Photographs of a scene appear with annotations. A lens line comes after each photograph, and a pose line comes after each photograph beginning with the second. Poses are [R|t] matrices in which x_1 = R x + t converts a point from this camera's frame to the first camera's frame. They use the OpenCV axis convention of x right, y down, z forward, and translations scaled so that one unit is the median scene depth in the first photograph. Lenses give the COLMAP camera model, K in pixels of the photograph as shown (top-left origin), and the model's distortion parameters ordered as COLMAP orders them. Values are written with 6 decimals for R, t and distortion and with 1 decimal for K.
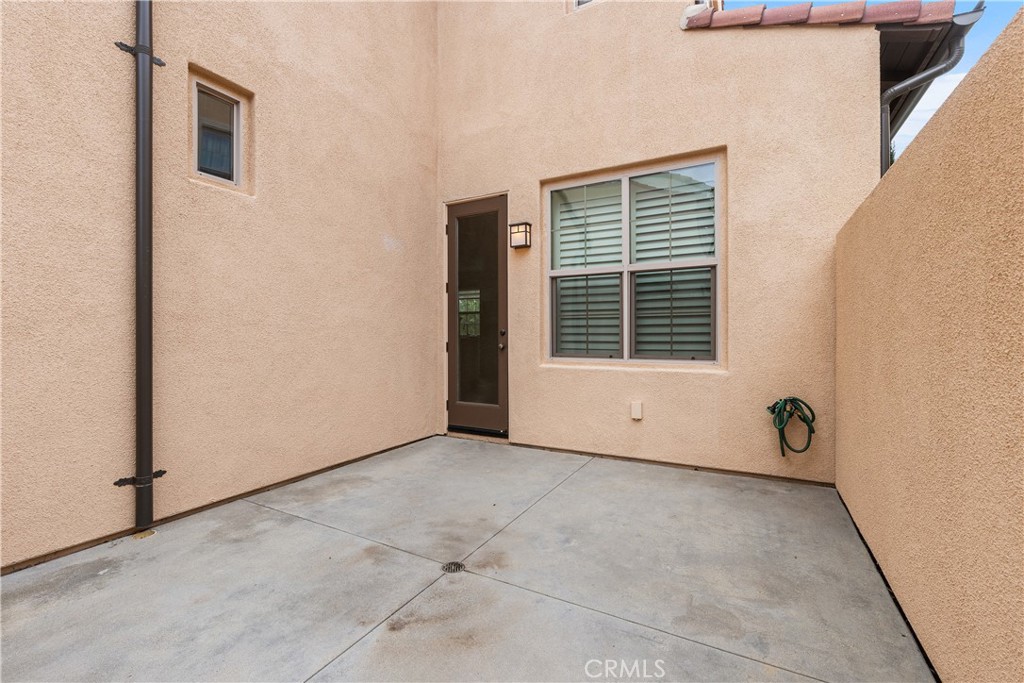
lens RADIAL K [[445.1, 0, 511.1], [0, 445.1, 337.5], [0, 0, 1]] dist [0.001633, 0.000405]
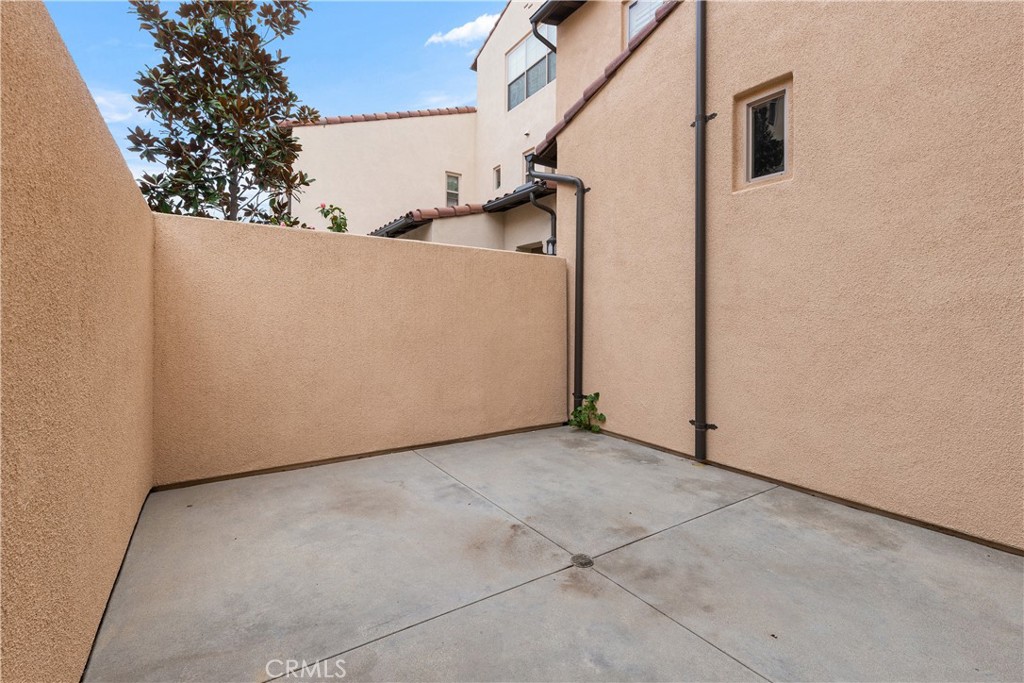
lens RADIAL K [[445.1, 0, 503.4], [0, 445.1, 318.4], [0, 0, 1]] dist [0.001633, 0.000405]
pose [[-0.467585, -0.003582, -0.883941, 0.688022], [-0.008803, 0.999961, 0.000605, -0.010838], [0.883904, 0.008064, -0.467598, 1.100510]]
